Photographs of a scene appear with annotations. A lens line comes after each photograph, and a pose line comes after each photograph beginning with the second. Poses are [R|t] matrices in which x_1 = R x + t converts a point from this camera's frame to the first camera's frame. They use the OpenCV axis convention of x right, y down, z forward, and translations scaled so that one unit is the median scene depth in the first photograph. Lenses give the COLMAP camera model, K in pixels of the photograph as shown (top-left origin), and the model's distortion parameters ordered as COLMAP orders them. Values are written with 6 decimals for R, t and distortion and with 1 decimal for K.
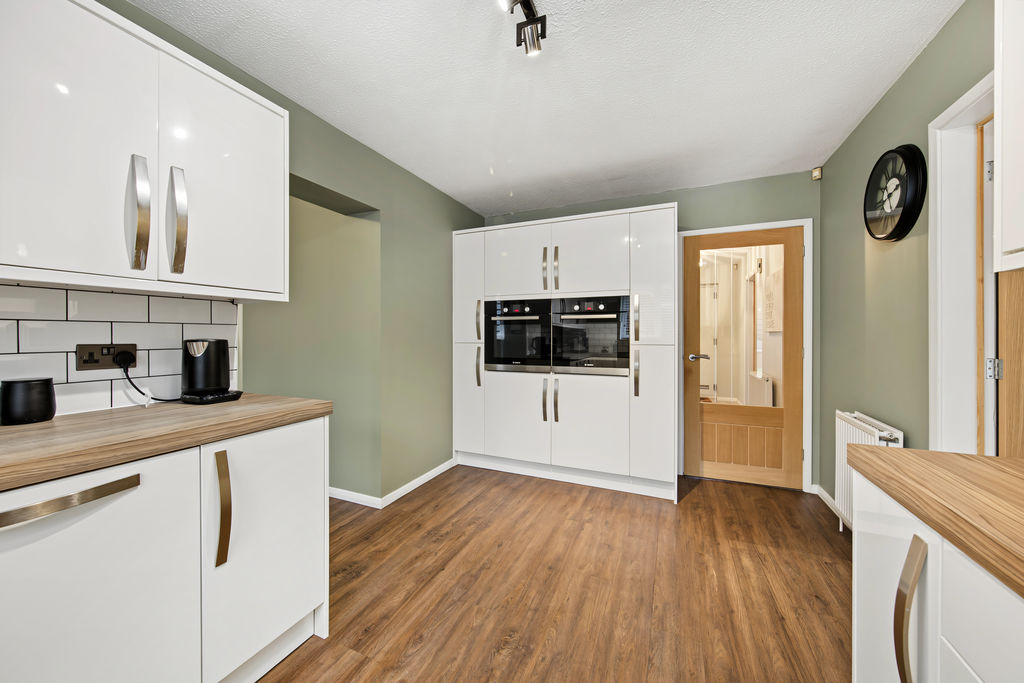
lens RADIAL K [[358.7, 0, 510.2], [0, 358.7, 334.6], [0, 0, 1]] dist [0.000895, 0.000084]
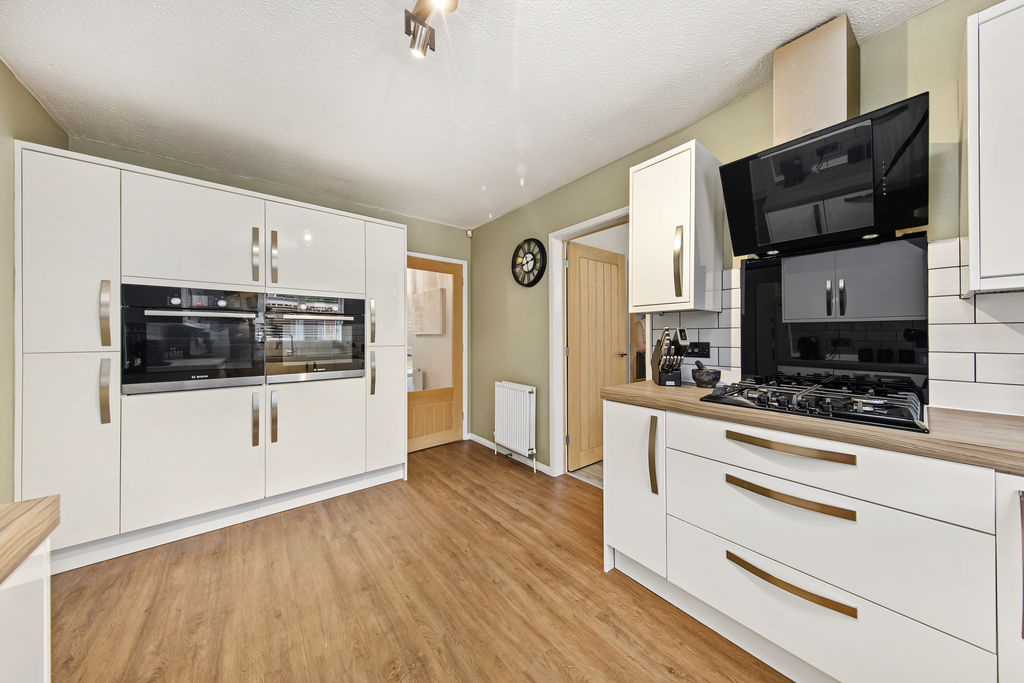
lens RADIAL K [[326.9, 0, 511.4], [0, 326.9, 334.3], [0, 0, 1]] dist [-0.000164, -0.000161]
pose [[0.459154, 0.003746, 0.888349, -0.337286], [0.001130, 0.999988, -0.004801, -0.002630], [-0.888356, 0.003208, 0.459144, 0.196672]]
